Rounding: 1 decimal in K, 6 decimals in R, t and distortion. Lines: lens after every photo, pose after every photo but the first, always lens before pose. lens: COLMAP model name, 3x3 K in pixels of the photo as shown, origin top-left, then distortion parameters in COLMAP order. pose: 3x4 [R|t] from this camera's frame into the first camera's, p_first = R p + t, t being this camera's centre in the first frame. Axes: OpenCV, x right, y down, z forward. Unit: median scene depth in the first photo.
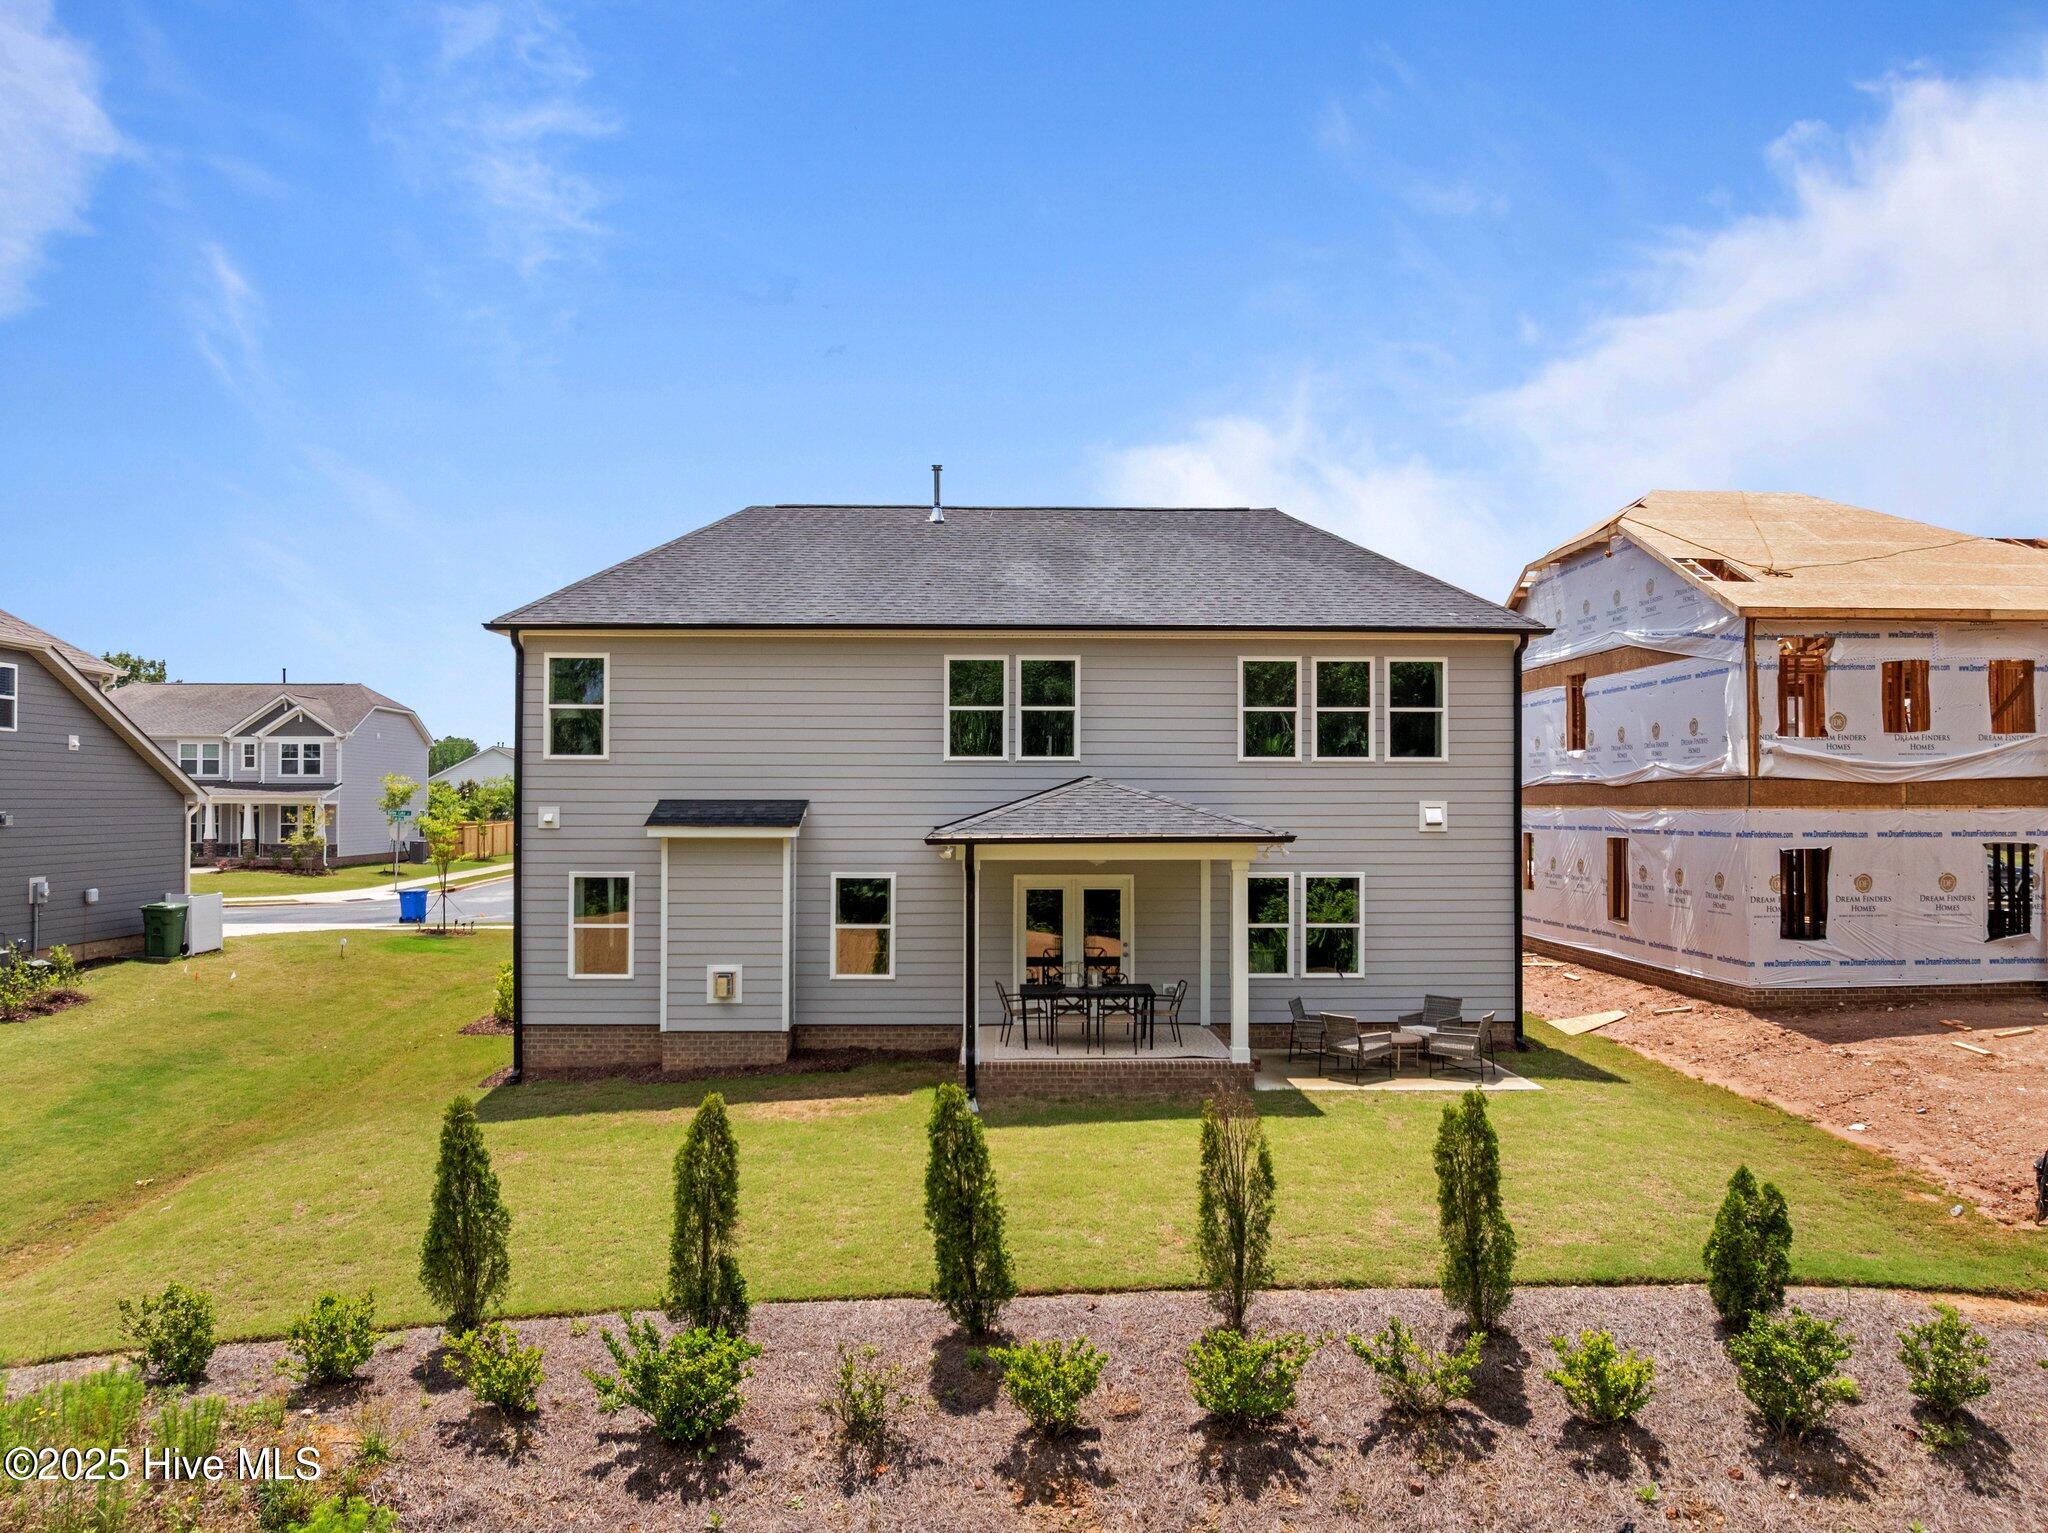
lens RADIAL K [[1415.7, 0, 1016.8], [0, 1415.7, 773.4], [0, 0, 1]] dist [-0.026294, -0.009835]
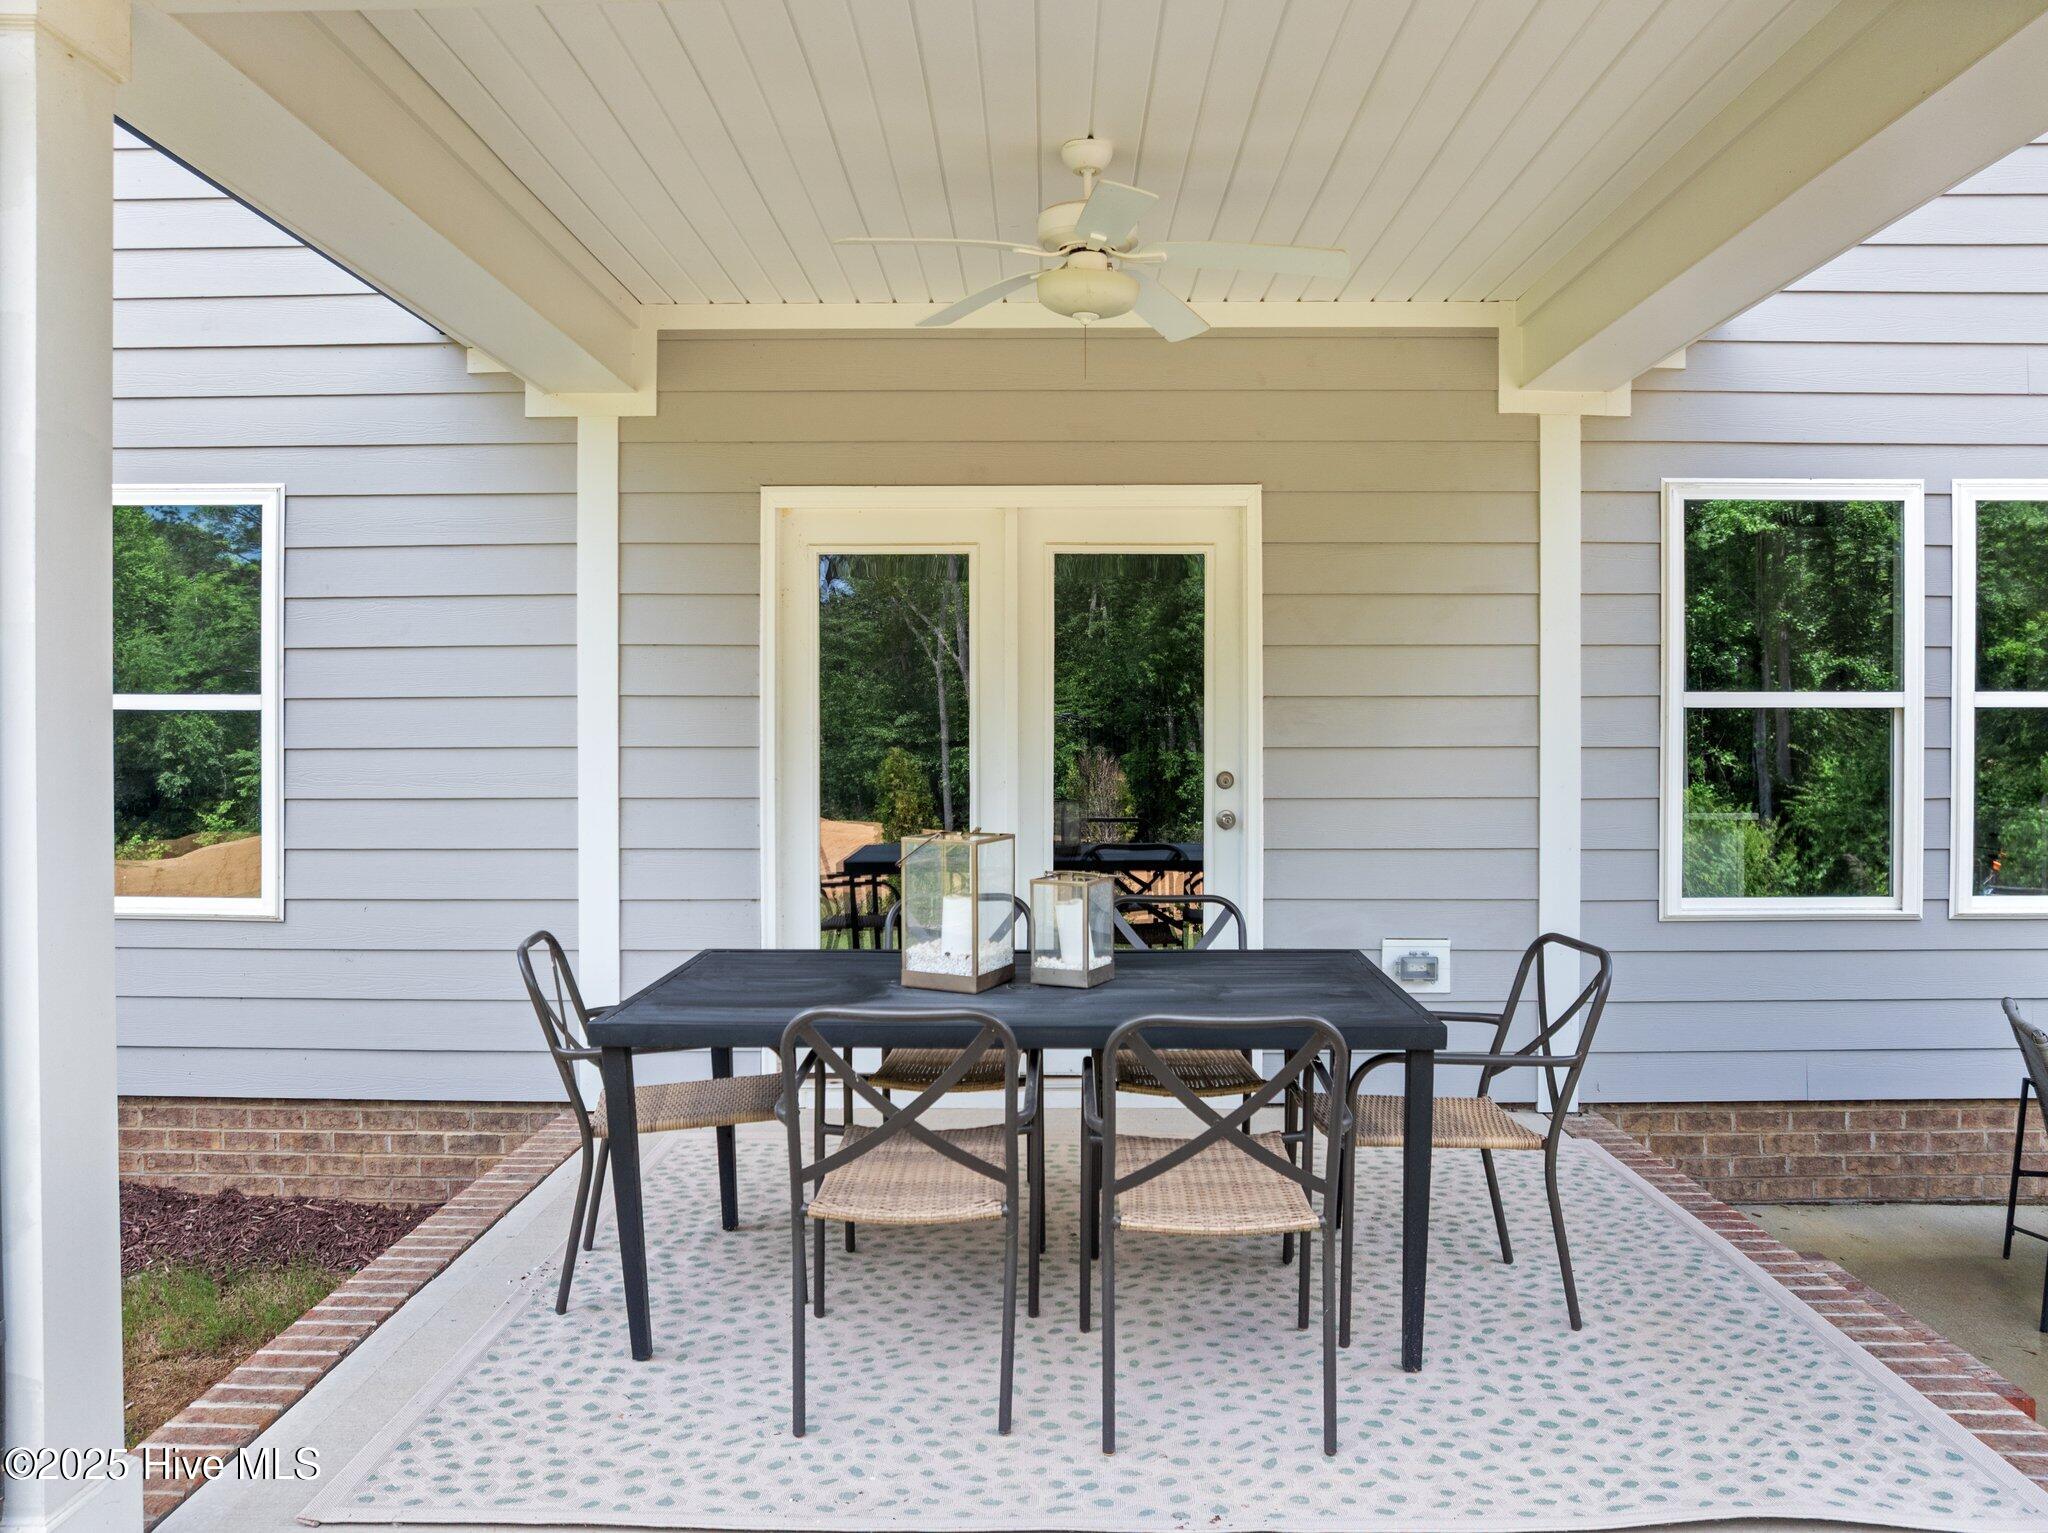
lens RADIAL K [[1436.5, 0, 1034.3], [0, 1436.5, 763.3], [0, 0, 1]] dist [-0.027900, -0.001914]
pose [[0.999276, -0.000963, -0.038036, 0.053711], [0.002546, 0.999131, 0.041609, 0.108258], [0.037962, -0.041676, 0.998410, 0.754419]]
